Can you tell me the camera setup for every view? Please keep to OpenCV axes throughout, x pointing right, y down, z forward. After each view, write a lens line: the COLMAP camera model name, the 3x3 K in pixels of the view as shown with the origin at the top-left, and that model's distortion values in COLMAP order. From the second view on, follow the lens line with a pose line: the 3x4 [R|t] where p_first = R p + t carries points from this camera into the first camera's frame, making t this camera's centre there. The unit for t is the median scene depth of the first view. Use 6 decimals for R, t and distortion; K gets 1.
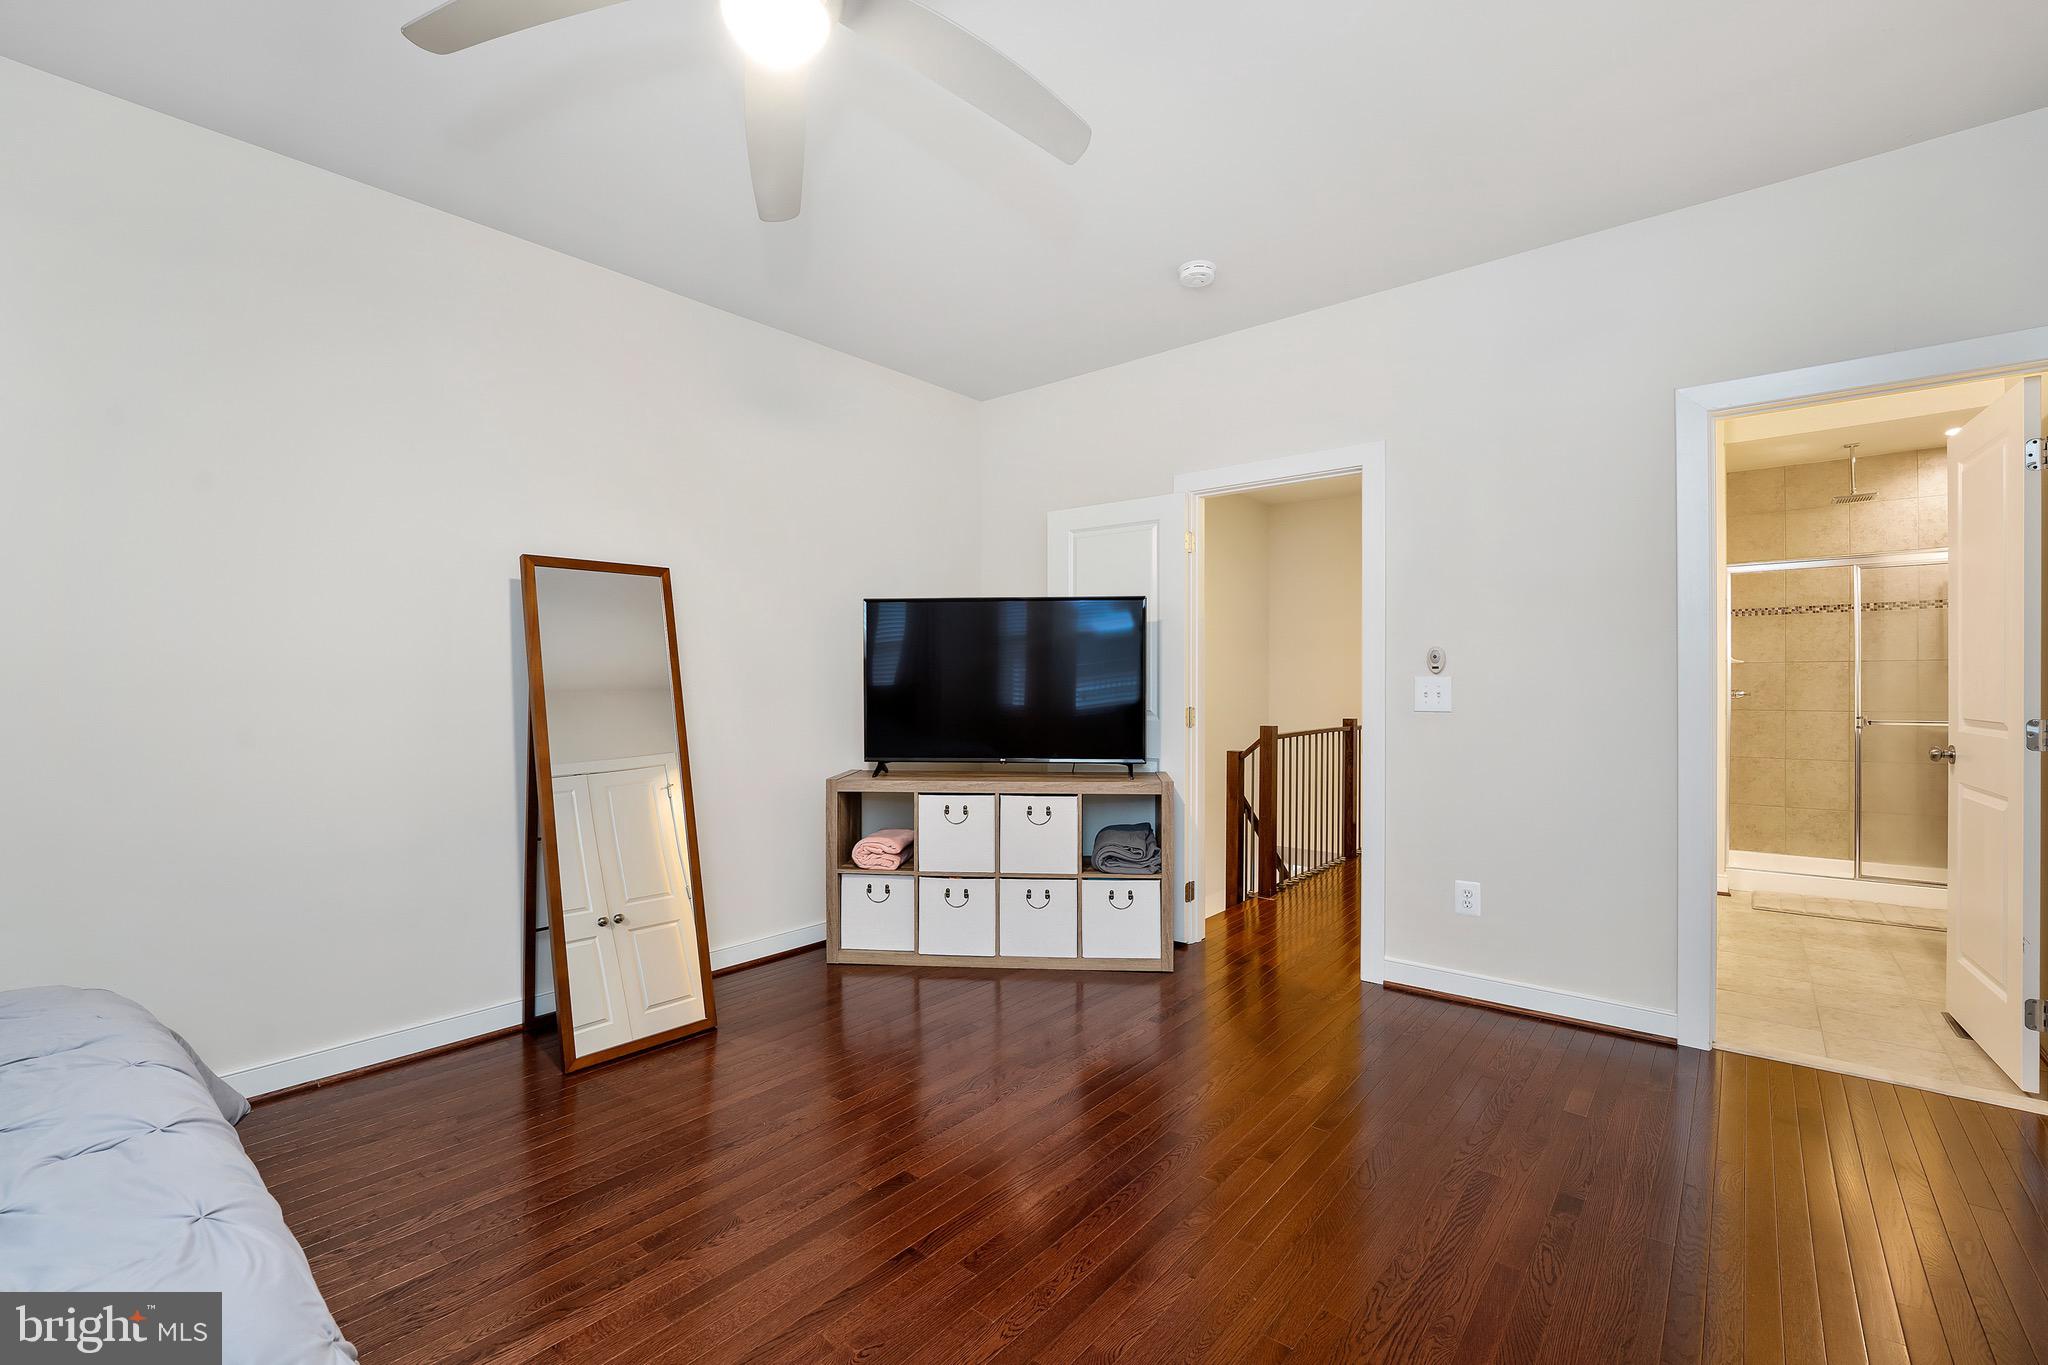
lens RADIAL K [[885.6, 0, 1023.0], [0, 885.6, 681.2], [0, 0, 1]] dist [-0.023626, 0.003118]
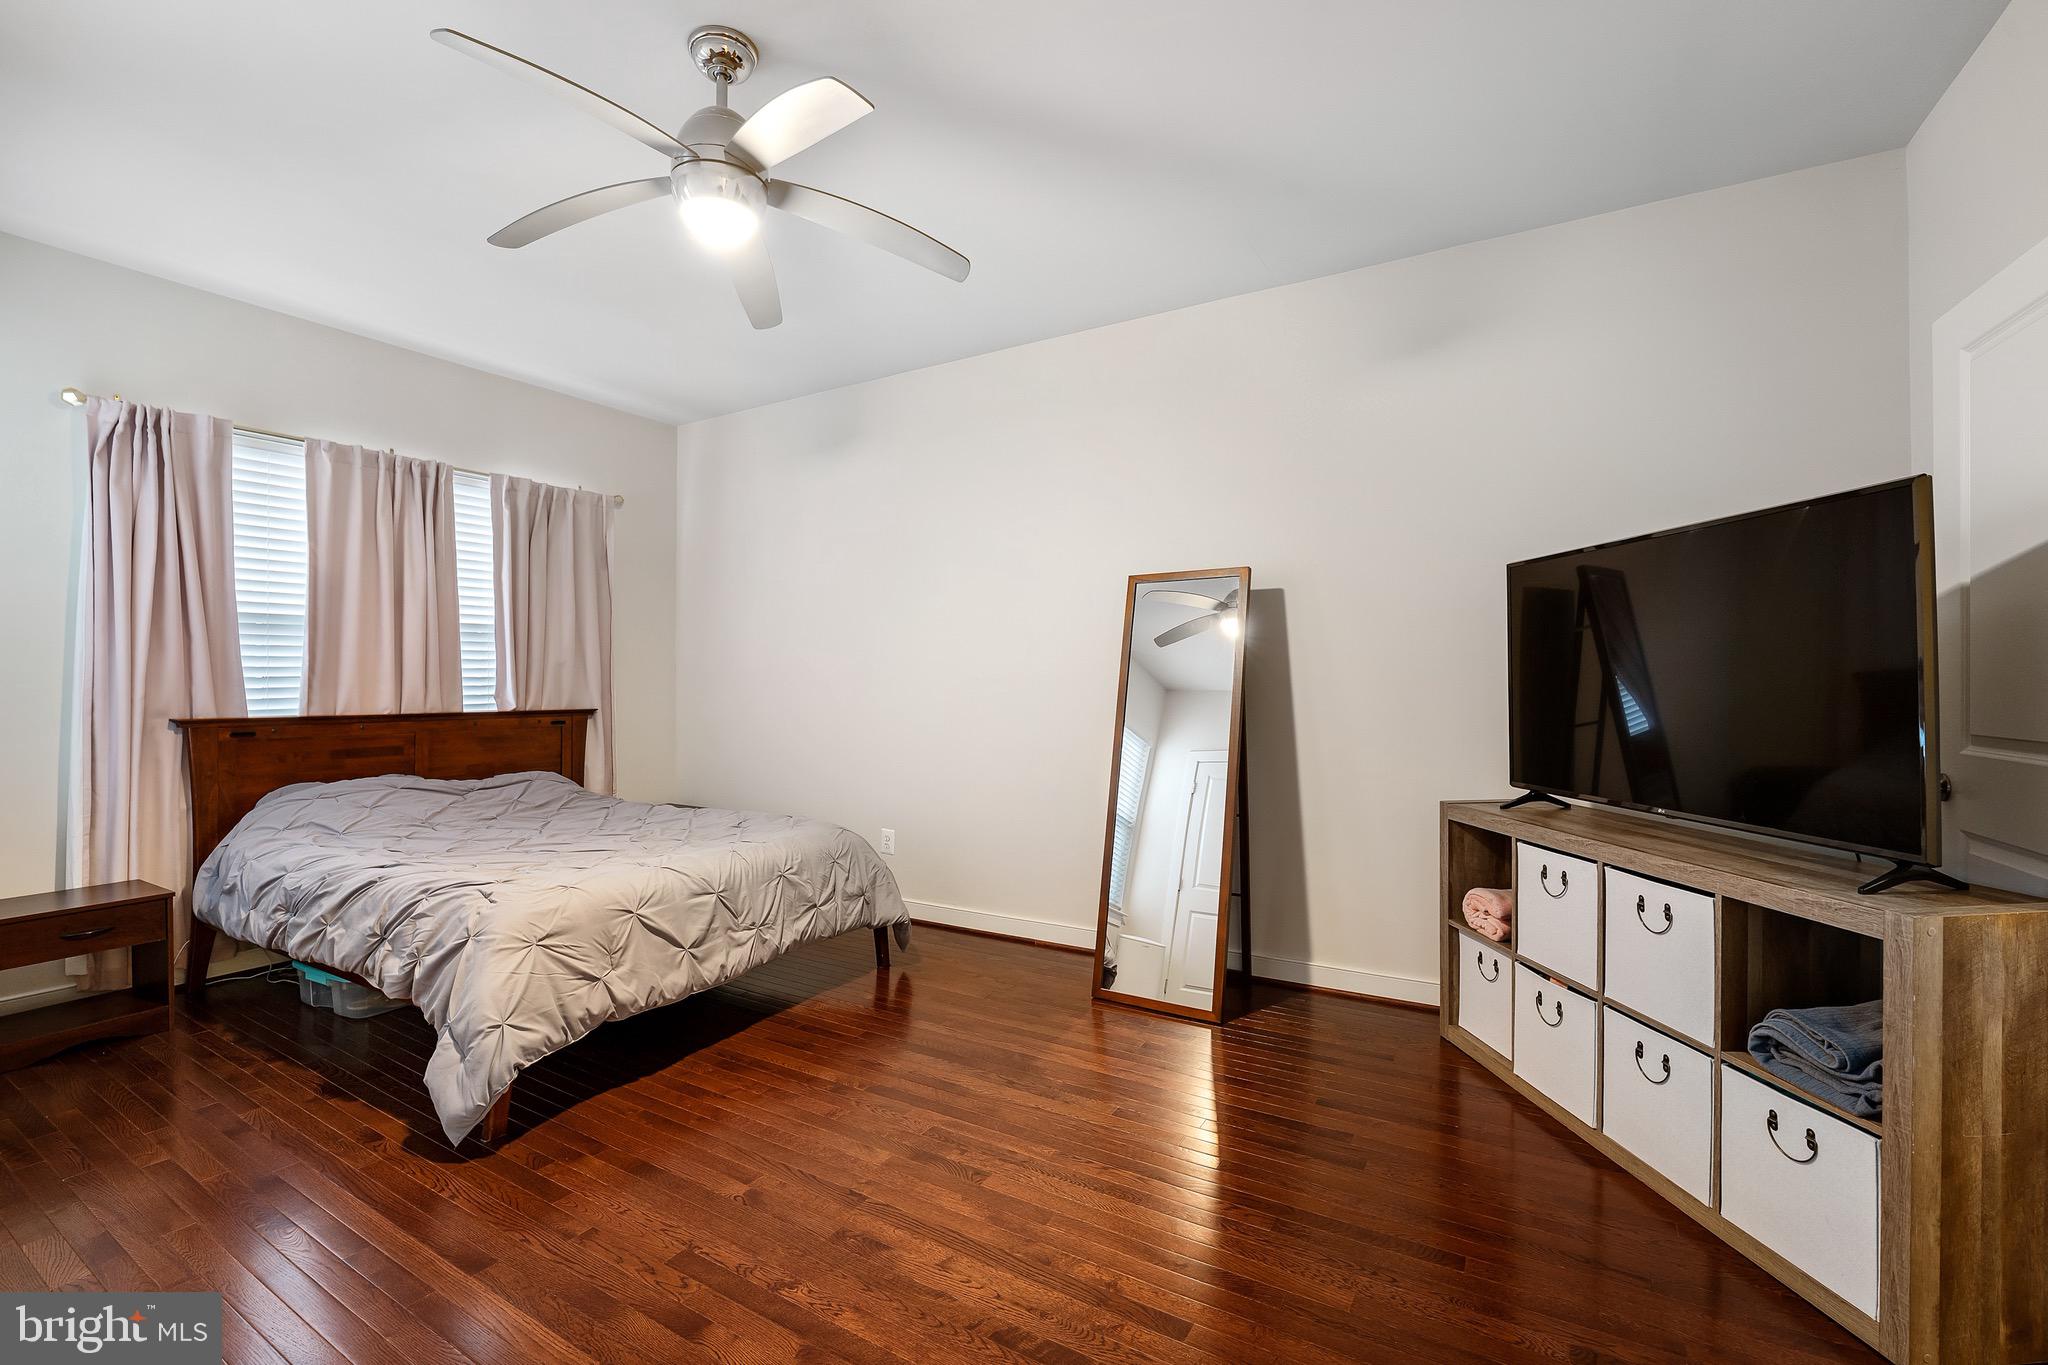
lens RADIAL K [[885.6, 0, 1023.4], [0, 885.6, 680.6], [0, 0, 1]] dist [-0.023626, 0.003118]
pose [[0.147536, -0.000477, -0.989057, 0.502921], [-0.000865, 0.999999, -0.000611, 0.003820], [0.989056, 0.000945, 0.147536, 0.524147]]
